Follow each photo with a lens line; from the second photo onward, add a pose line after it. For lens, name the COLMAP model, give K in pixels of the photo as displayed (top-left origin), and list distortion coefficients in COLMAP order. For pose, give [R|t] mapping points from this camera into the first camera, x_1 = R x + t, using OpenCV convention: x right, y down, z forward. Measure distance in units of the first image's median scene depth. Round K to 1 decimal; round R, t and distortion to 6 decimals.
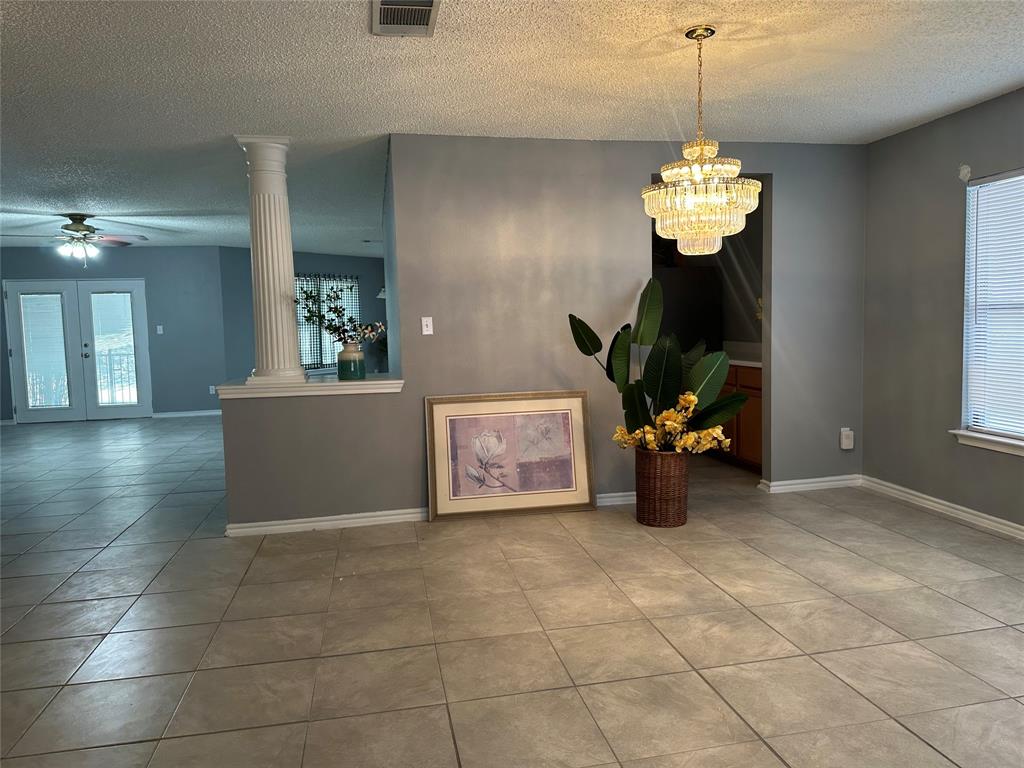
lens RADIAL K [[718.7, 0, 521.3], [0, 718.7, 374.6], [0, 0, 1]] dist [0.058637, -0.078667]
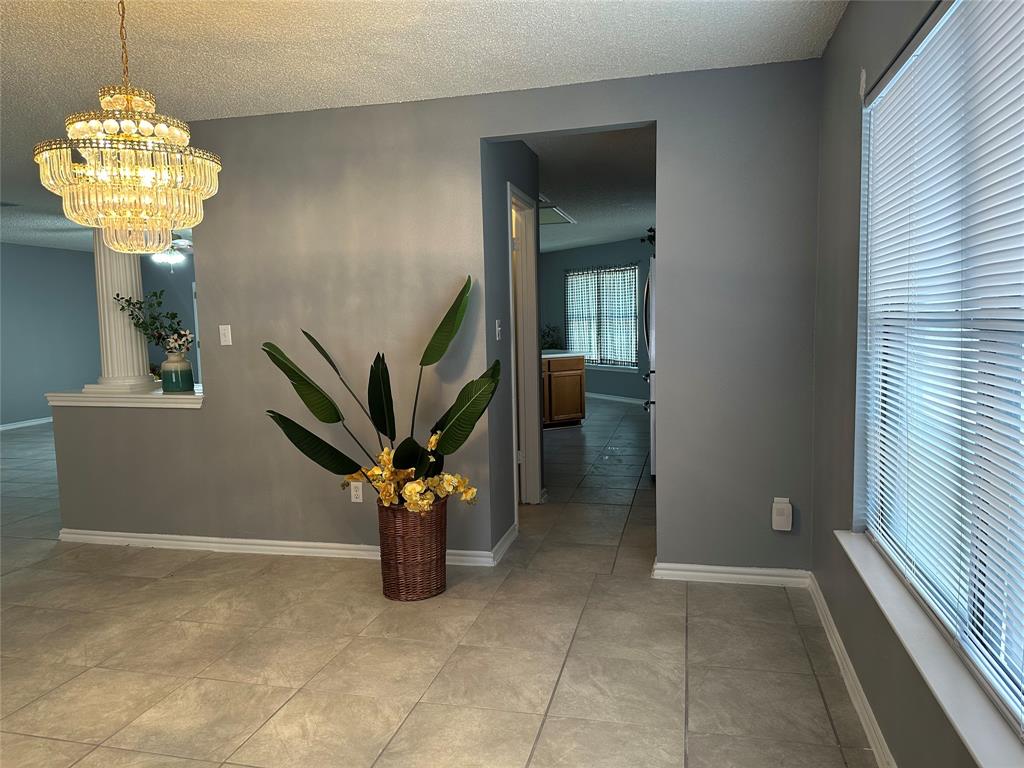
lens RADIAL K [[718.7, 0, 513.9], [0, 718.7, 383.4], [0, 0, 1]] dist [0.058637, -0.078667]
pose [[0.901541, 0.042909, -0.430562, 0.644255], [-0.032775, 0.998984, 0.030932, -0.053893], [0.431451, -0.013775, 0.902031, 0.384845]]
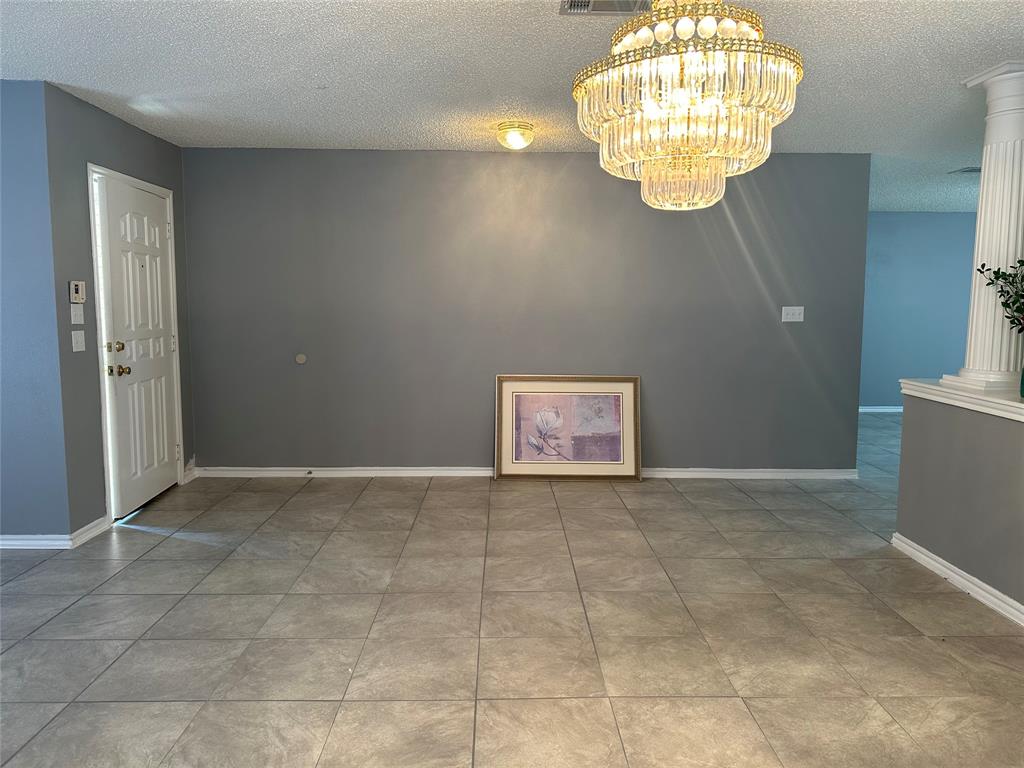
lens RADIAL K [[718.7, 0, 513.7], [0, 718.7, 384.8], [0, 0, 1]] dist [0.058637, -0.078667]
pose [[-0.185688, 0.134177, -0.973405, 0.584016], [-0.073892, 0.985921, 0.149998, -0.081404], [0.979826, 0.099780, -0.173160, 0.723080]]
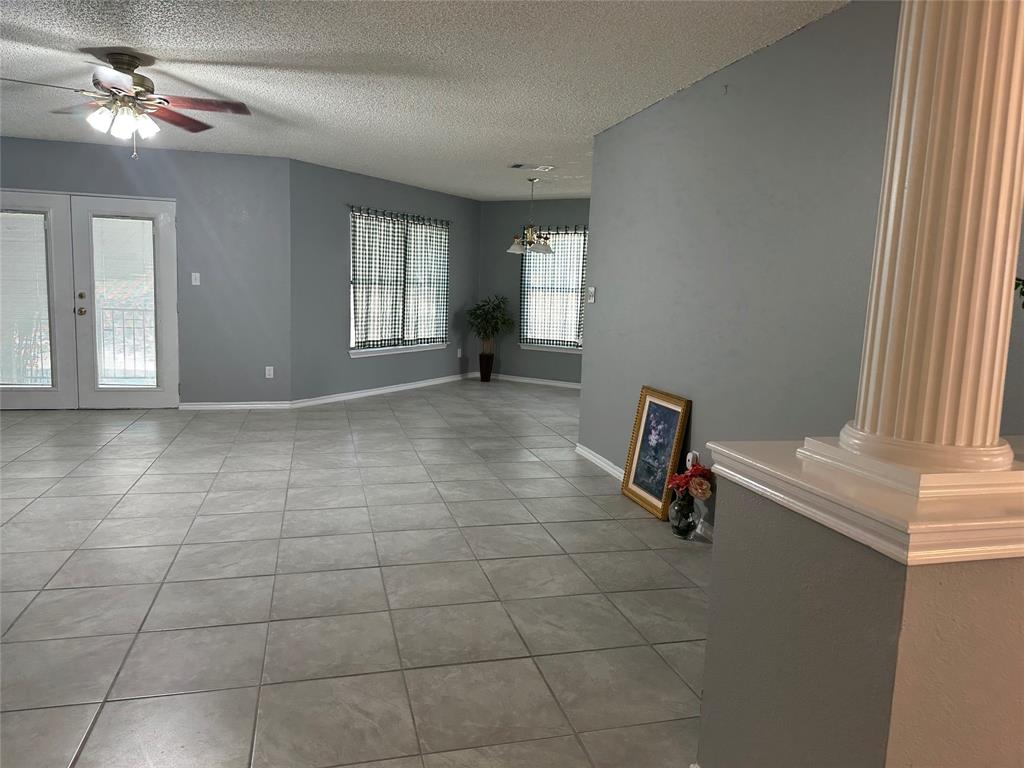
lens RADIAL K [[718.7, 0, 508.0], [0, 718.7, 381.2], [0, 0, 1]] dist [0.058637, -0.078667]
pose [[0.996371, 0.053545, 0.066160, -0.623988], [-0.056875, 0.997153, 0.049518, -0.044067], [-0.063320, -0.053101, 0.996580, 0.780711]]
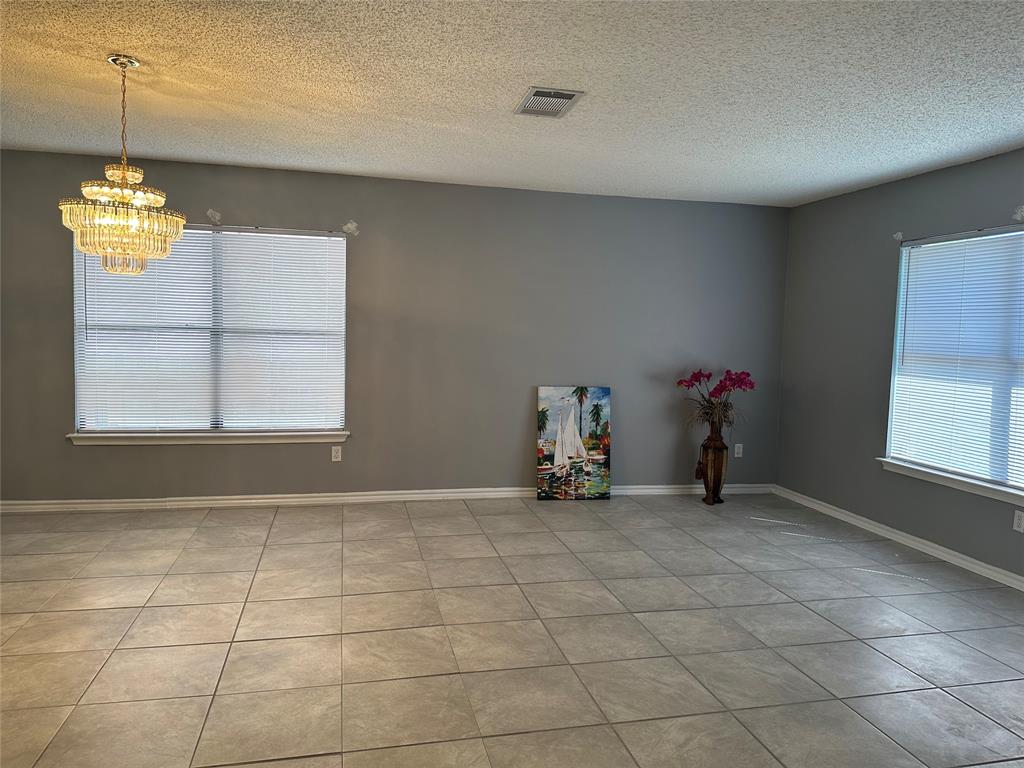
lens RADIAL K [[718.7, 0, 508.0], [0, 718.7, 375.2], [0, 0, 1]] dist [0.058637, -0.078667]
pose [[-0.021645, -0.038076, 0.999040, -0.584131], [0.049514, 0.998007, 0.039109, -0.027720], [-0.998539, 0.050313, -0.019716, 0.356962]]
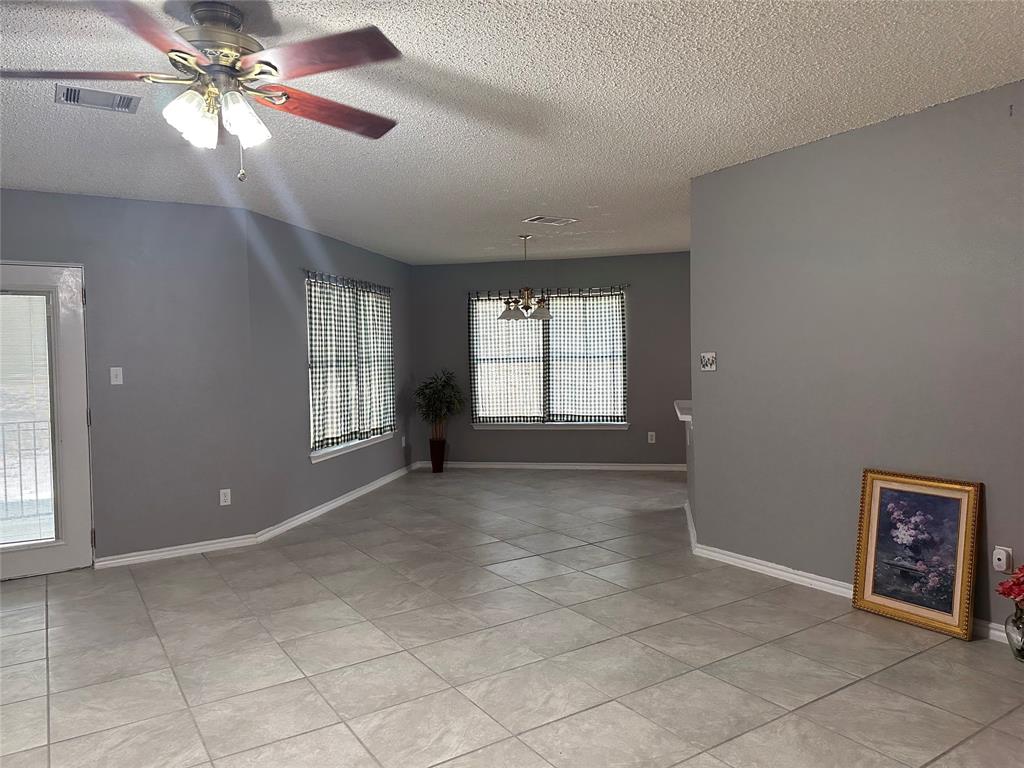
lens RADIAL K [[718.7, 0, 521.8], [0, 718.7, 375.0], [0, 0, 1]] dist [0.058637, -0.078667]
pose [[0.929126, -0.005599, 0.369722, -1.062543], [0.028880, 0.997930, -0.057462, -0.070142], [-0.368634, 0.064067, 0.927364, 1.175841]]
